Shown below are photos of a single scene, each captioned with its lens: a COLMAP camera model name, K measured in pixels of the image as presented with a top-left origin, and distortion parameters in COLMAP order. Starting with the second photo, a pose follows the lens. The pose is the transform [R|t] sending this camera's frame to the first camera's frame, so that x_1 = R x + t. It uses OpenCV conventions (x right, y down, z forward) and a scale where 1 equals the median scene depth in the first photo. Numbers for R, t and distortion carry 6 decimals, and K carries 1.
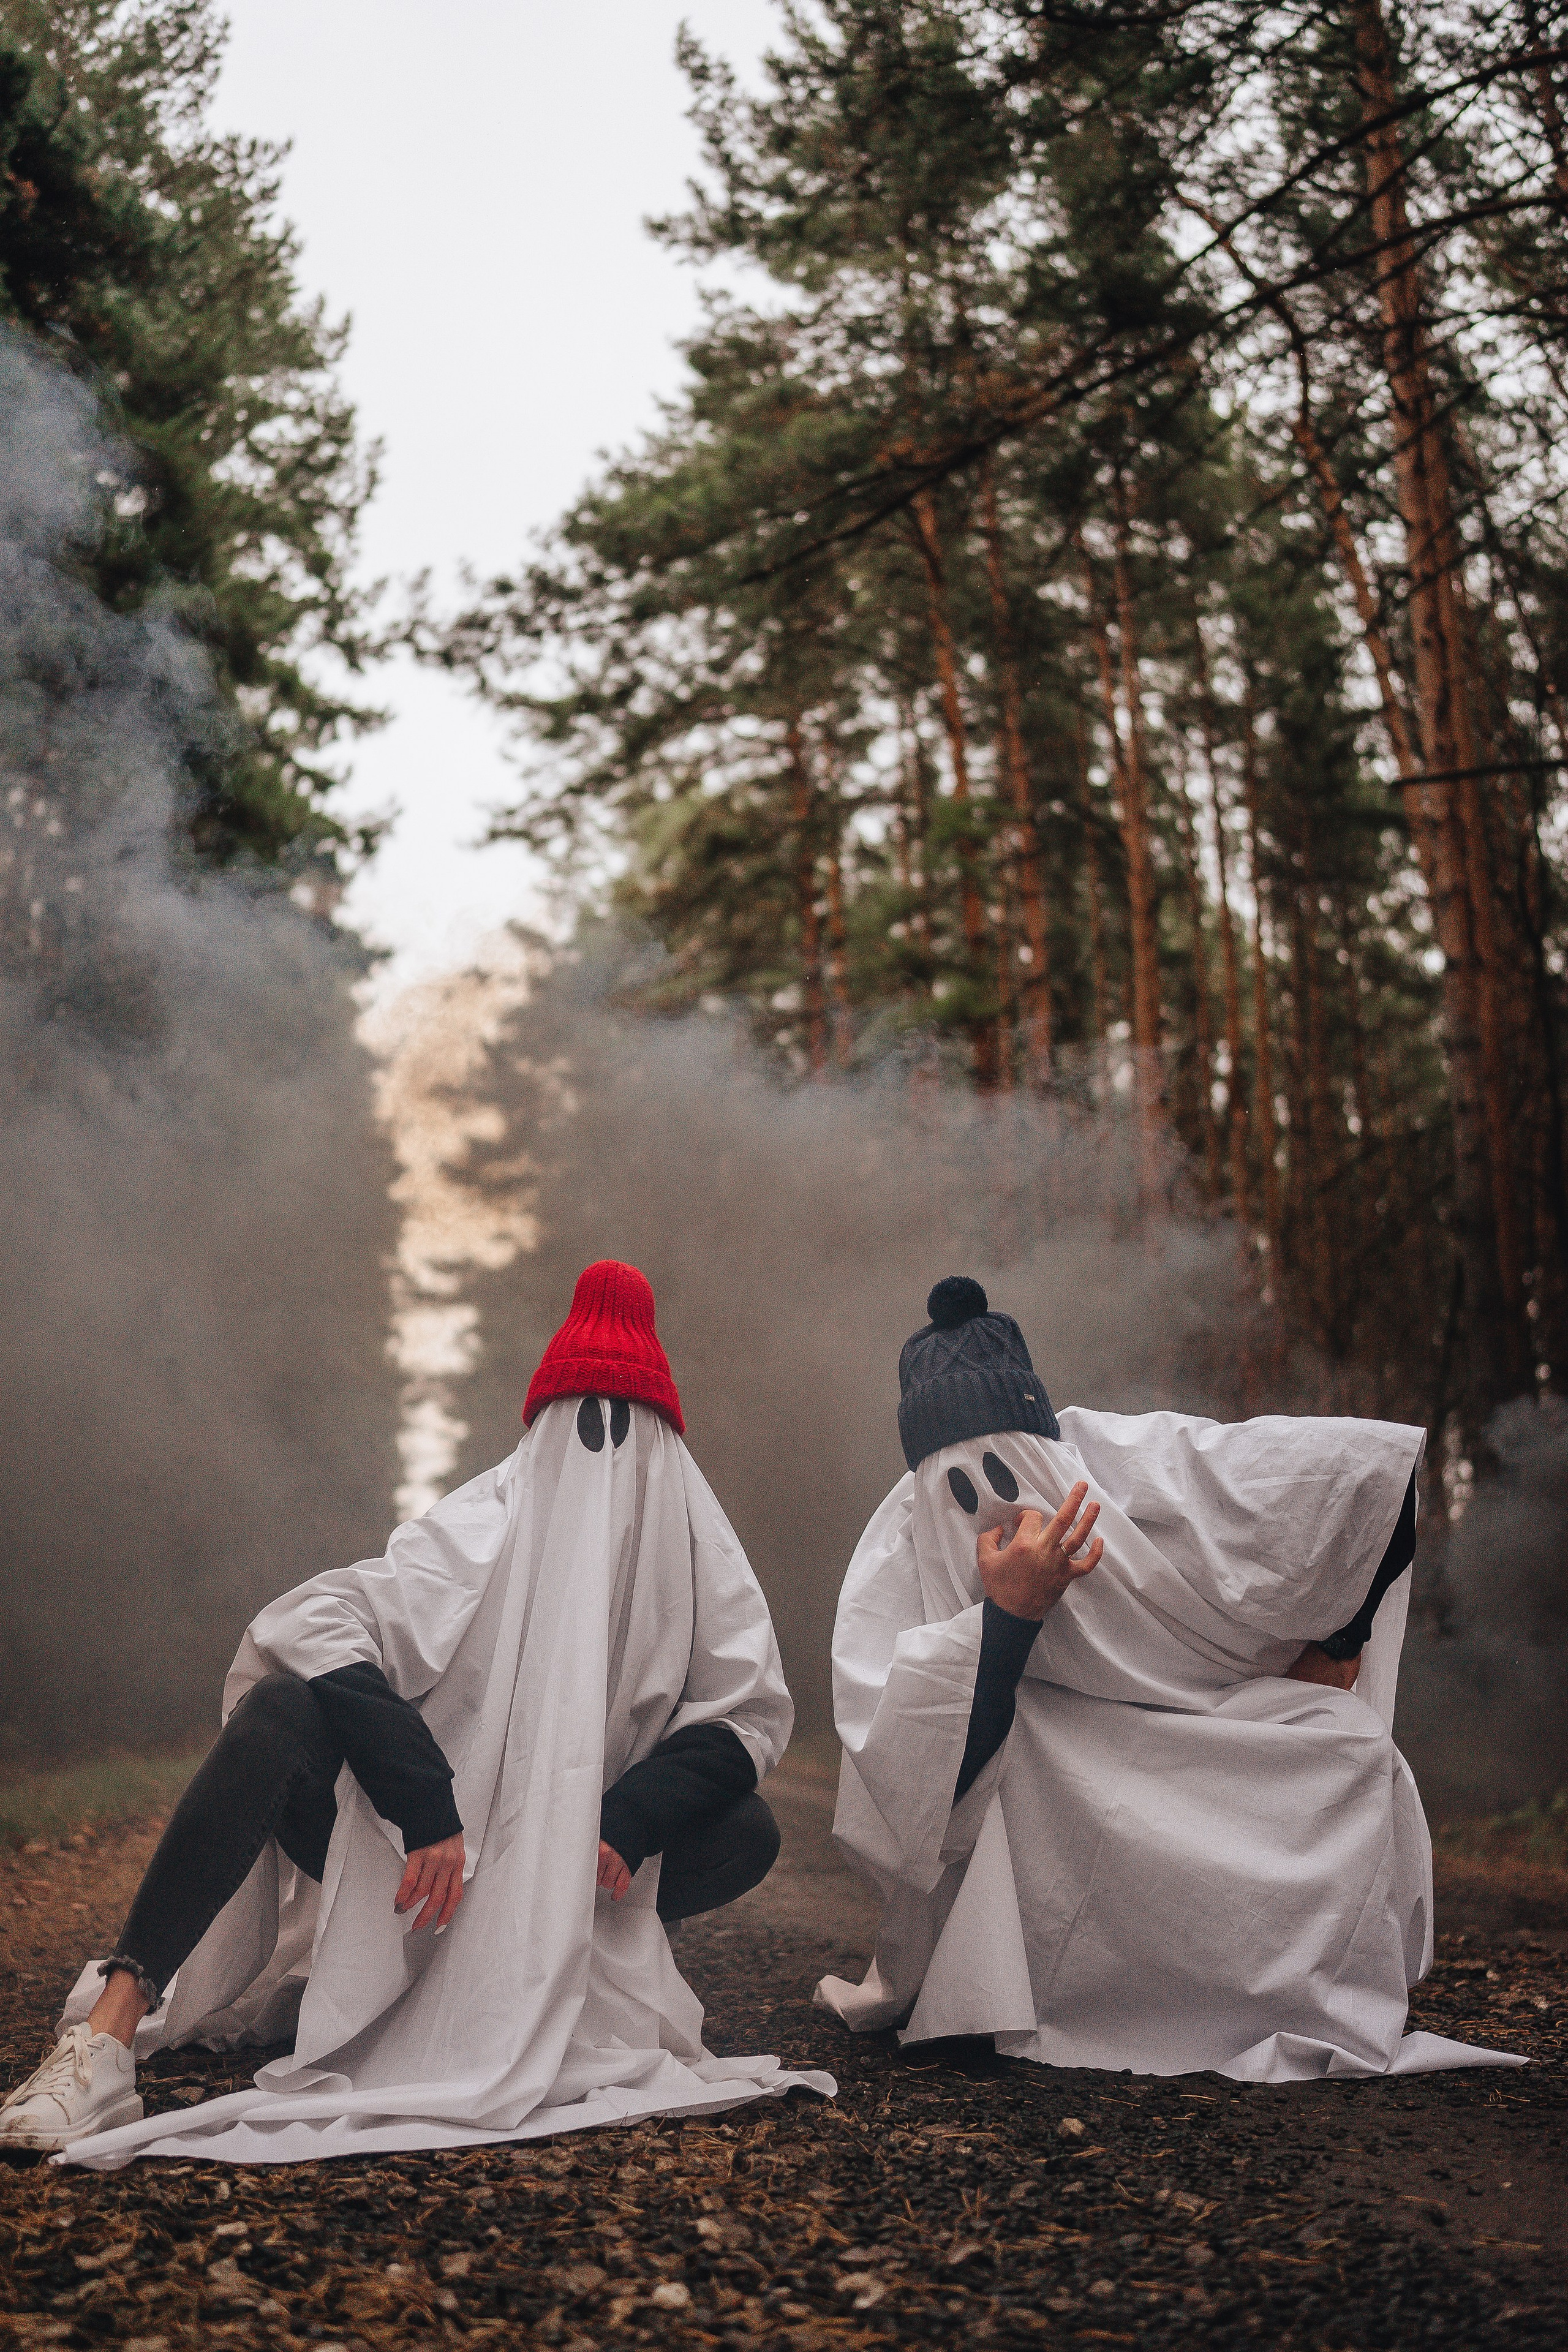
lens RADIAL K [[2245.7, 0, 756.0], [0, 2245.7, 1170.9], [0, 0, 1]] dist [-0.181449, 0.216991]
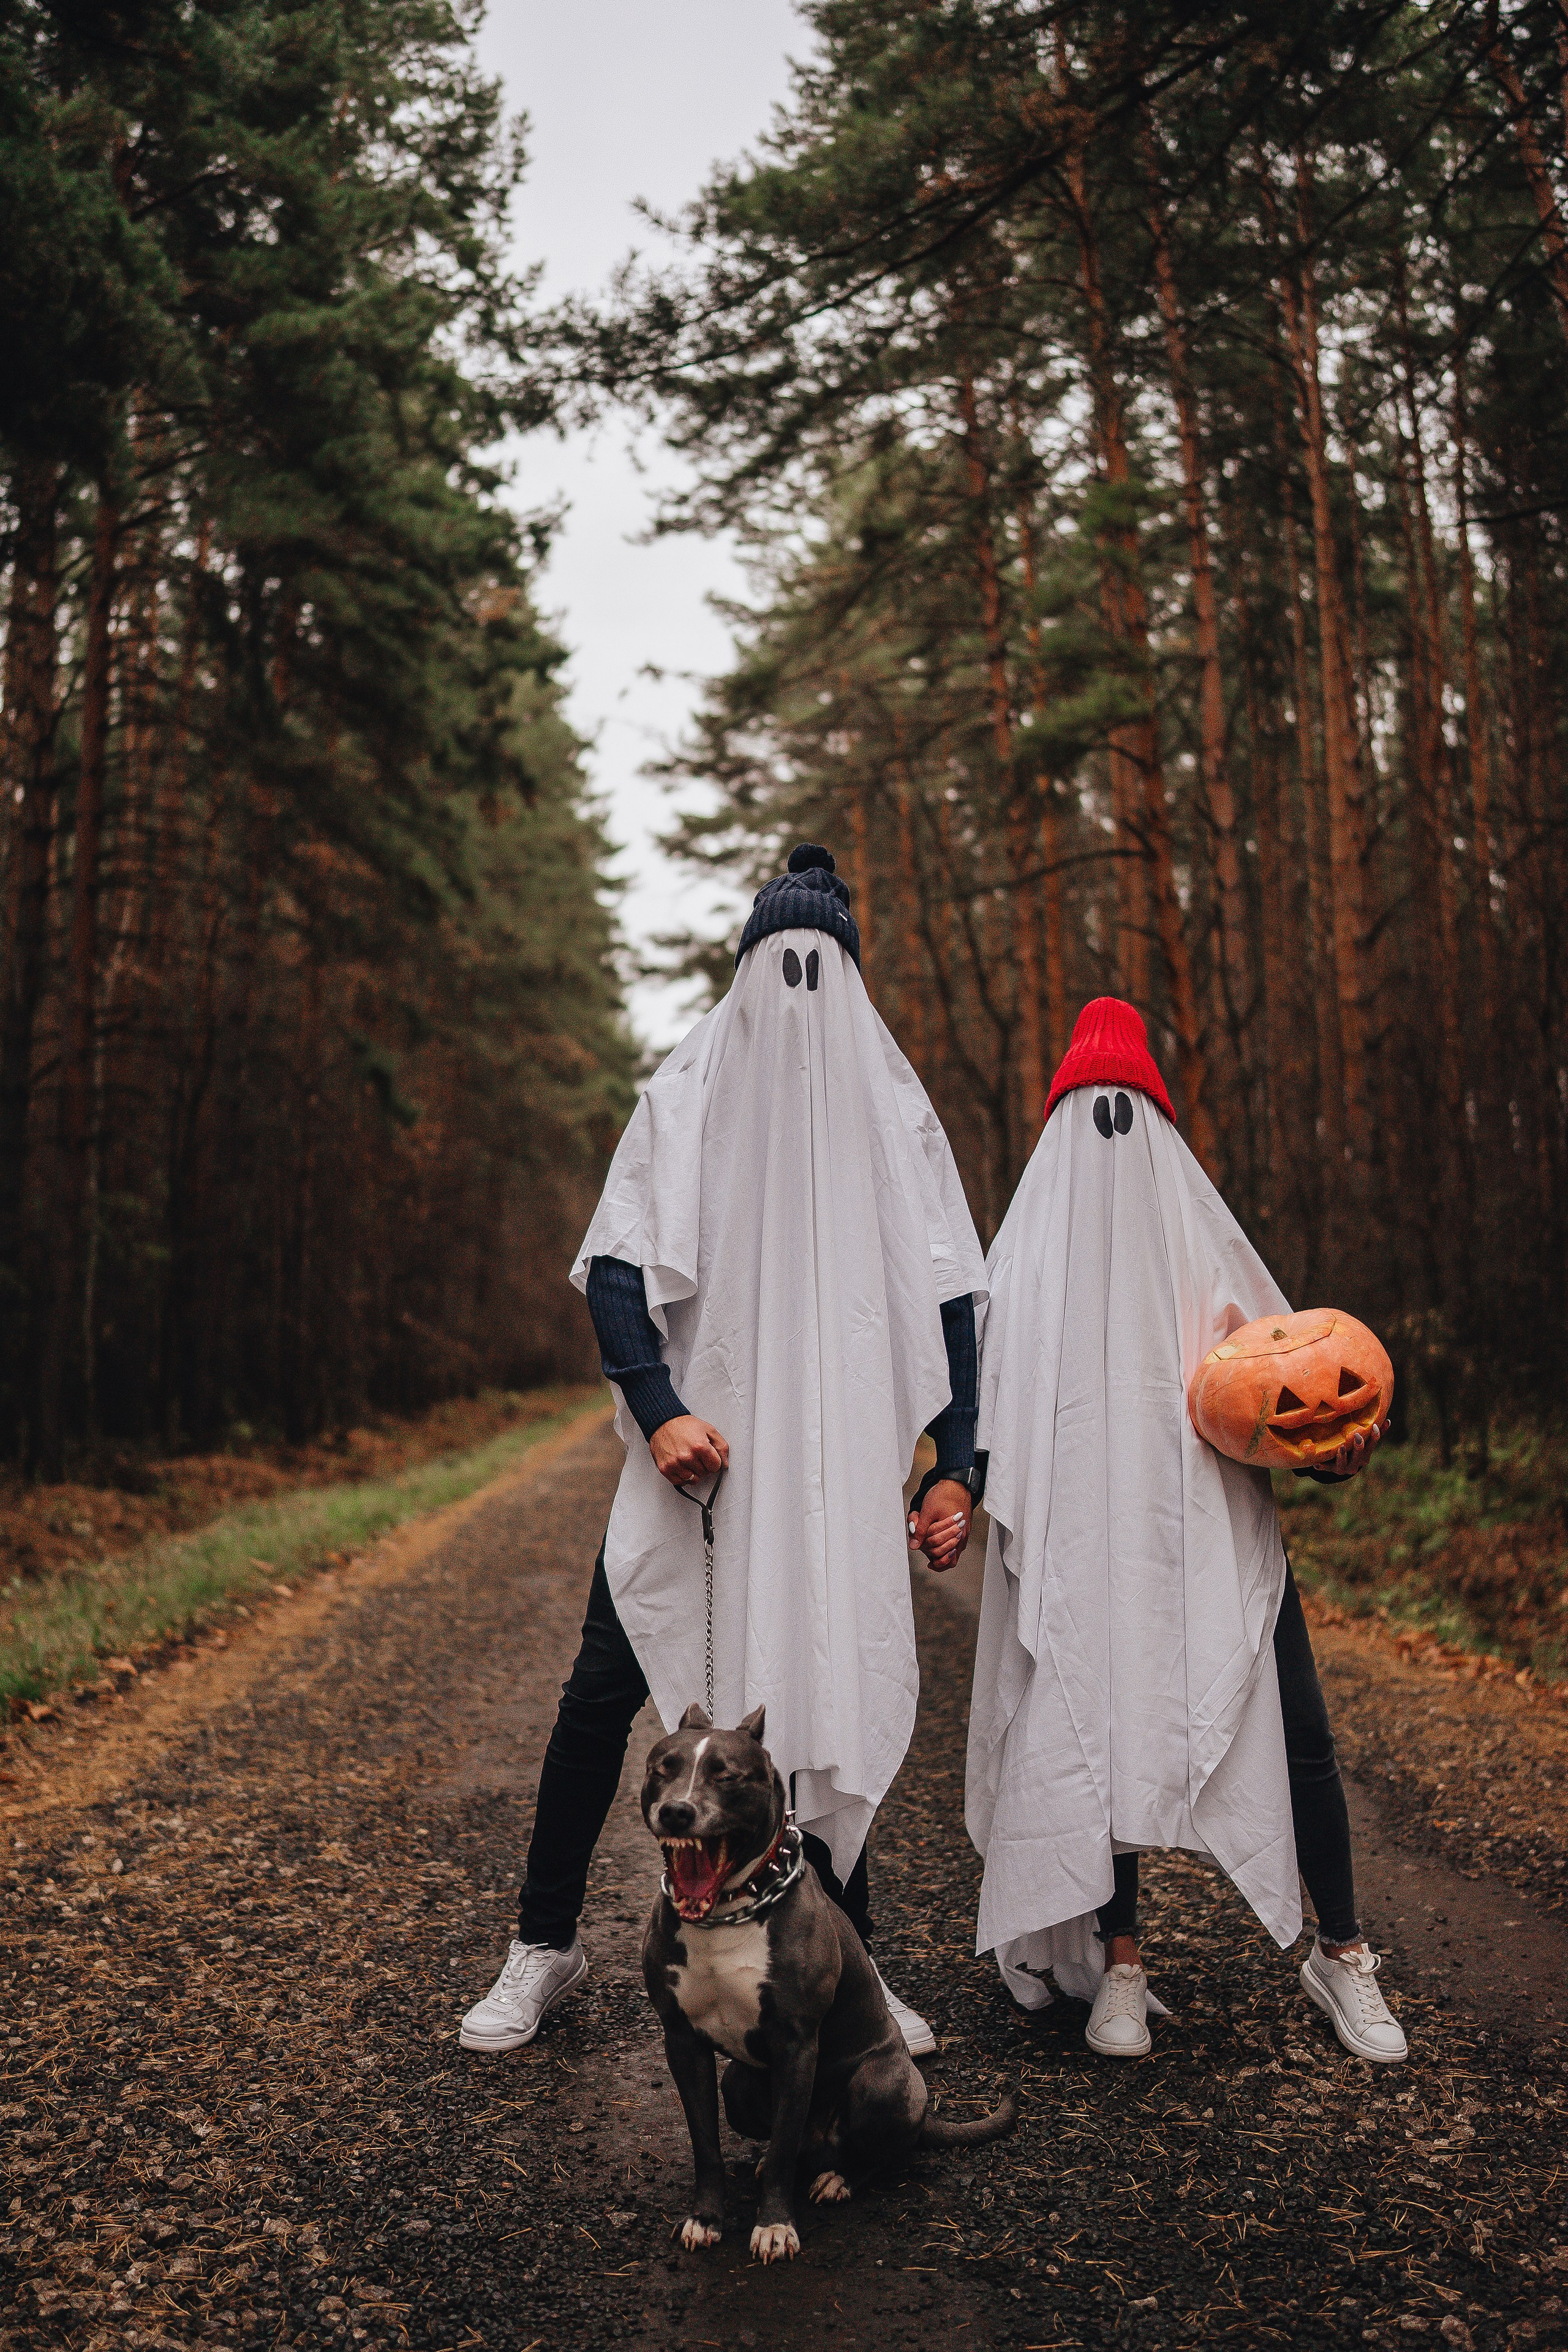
lens RADIAL K [[2243.3, 0, 785.0], [0, 2243.3, 1179.0], [0, 0, 1]] dist [-0.191826, 0.226390]
pose [[0.994455, -0.030780, -0.100553, 0.024614], [0.046463, 0.986416, 0.157561, -0.016996], [0.094337, -0.161360, 0.982376, 0.001052]]
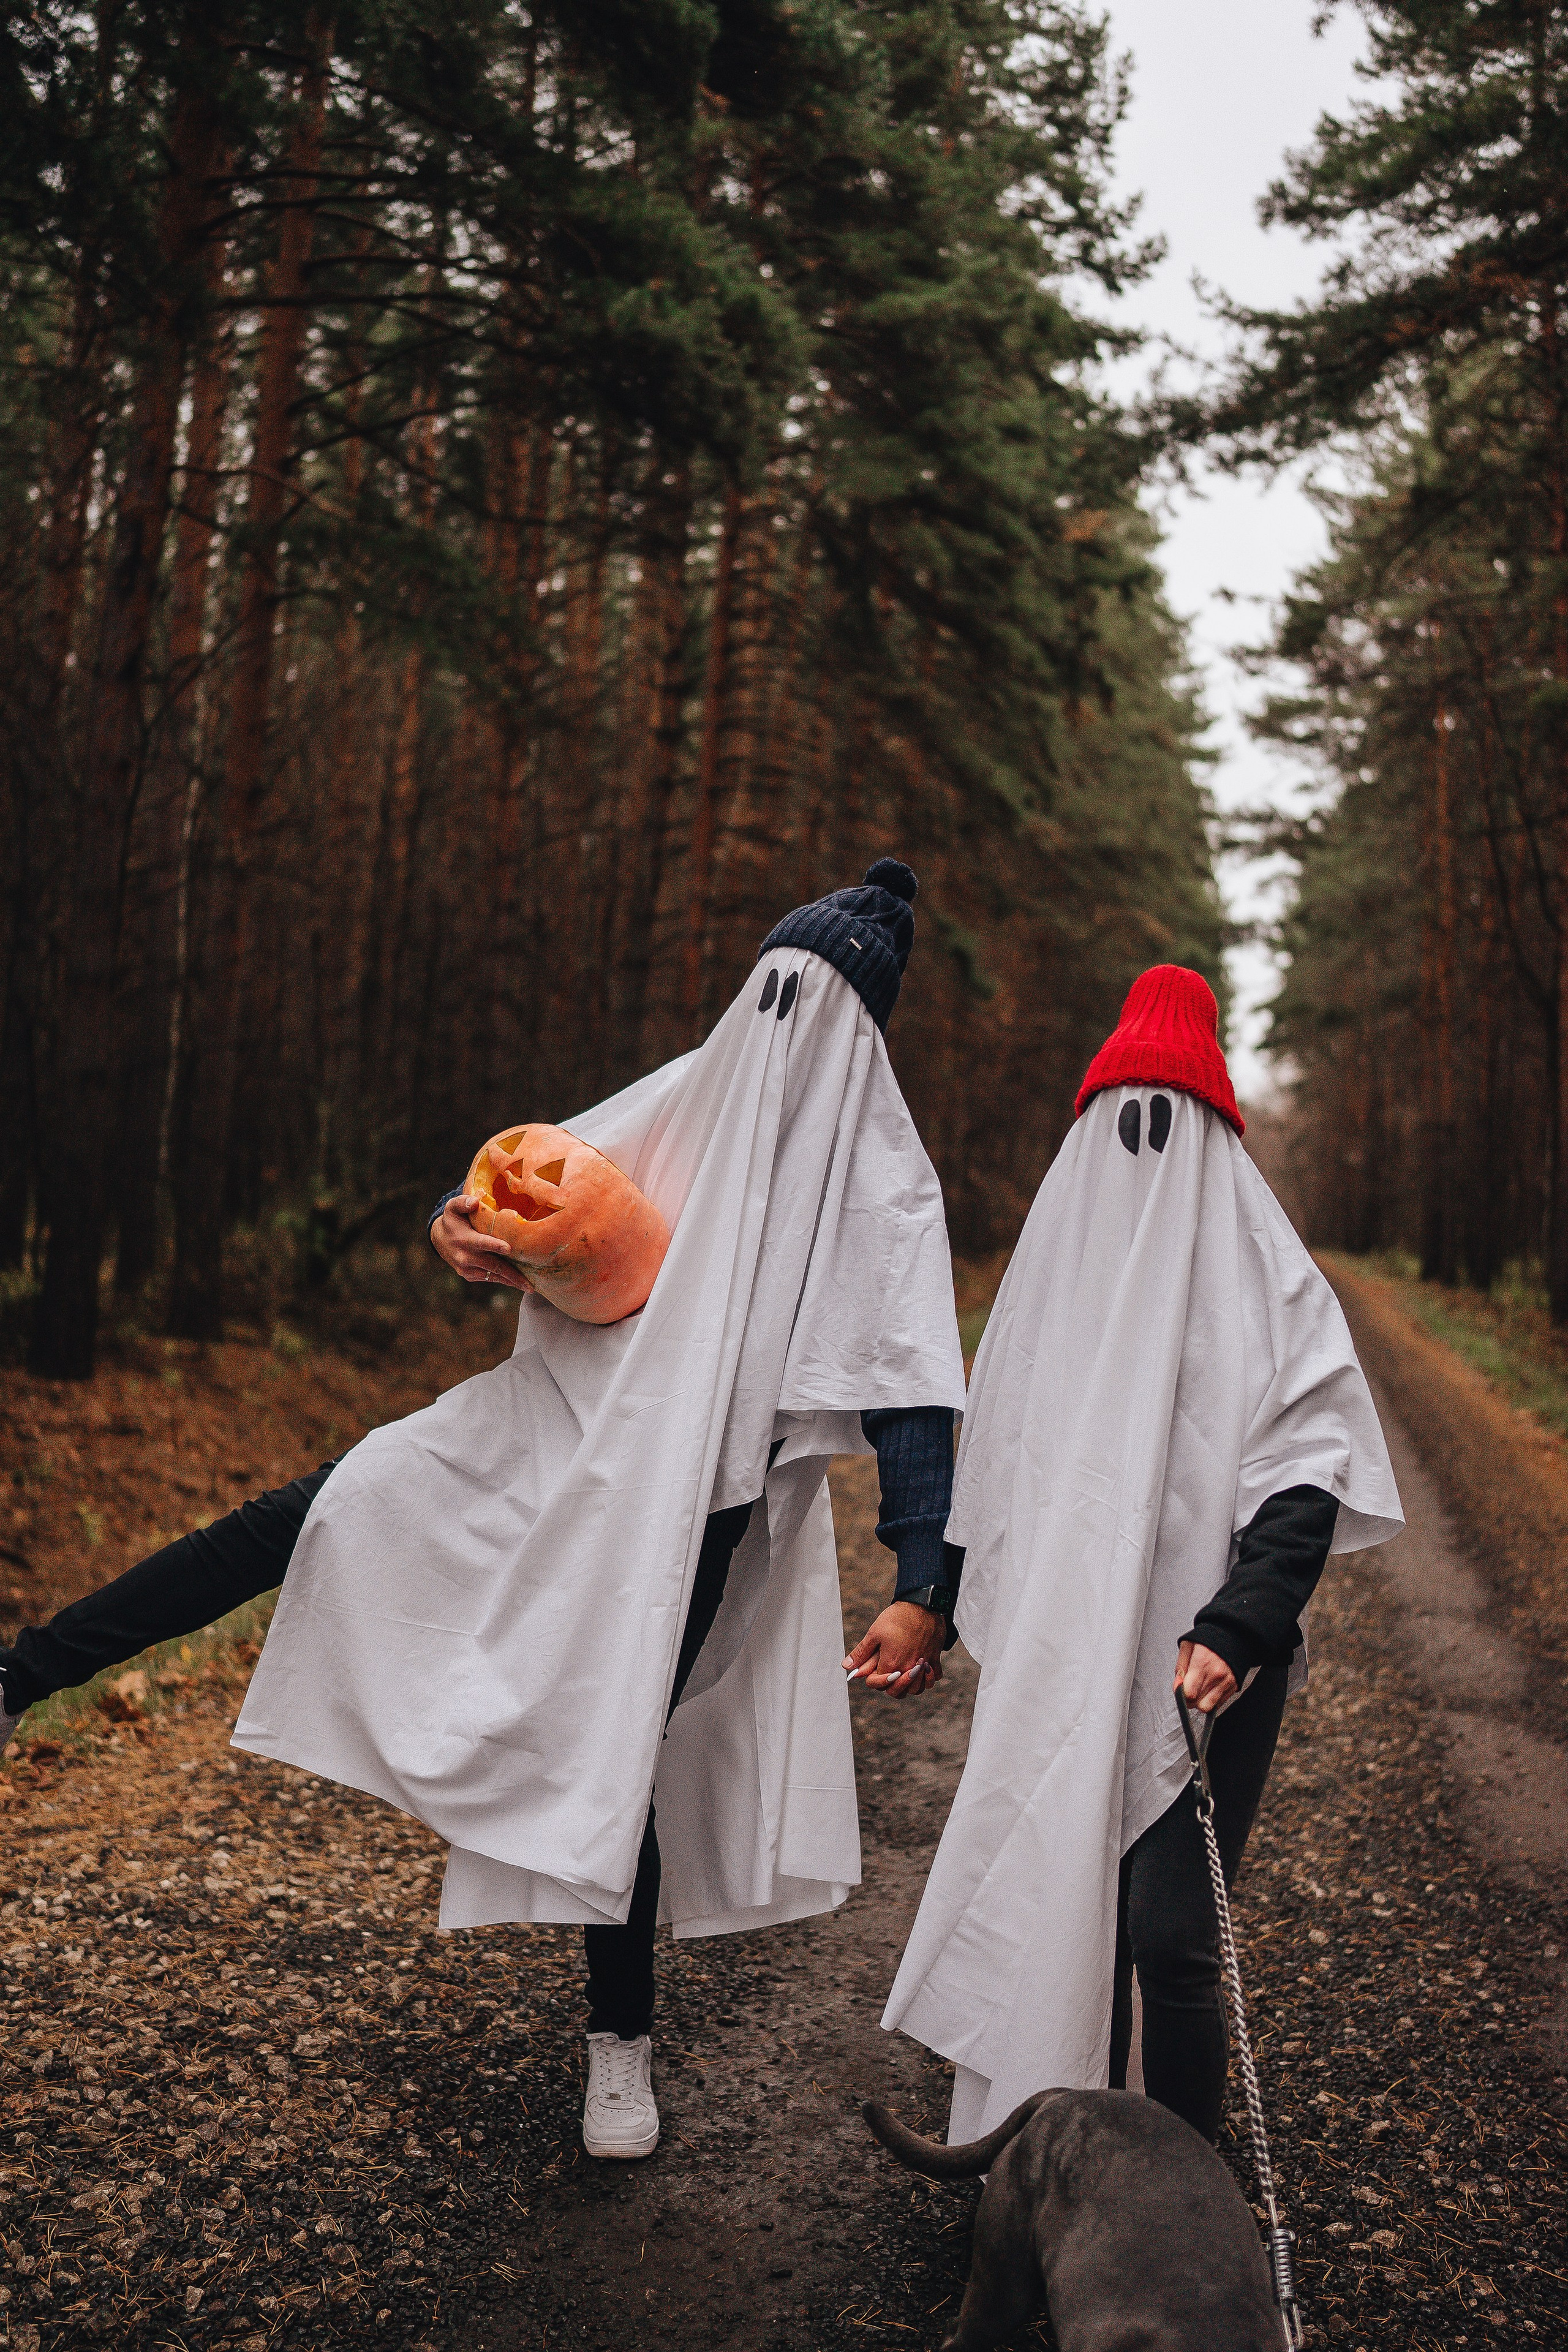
lens RADIAL K [[2243.3, 0, 785.0], [0, 2243.3, 1179.0], [0, 0, 1]] dist [-0.191826, 0.226390]
pose [[0.934693, 0.041998, -0.352967, 0.056829], [0.037402, 0.975863, 0.215157, -0.046283], [0.353484, -0.214307, 0.910561, -0.082860]]
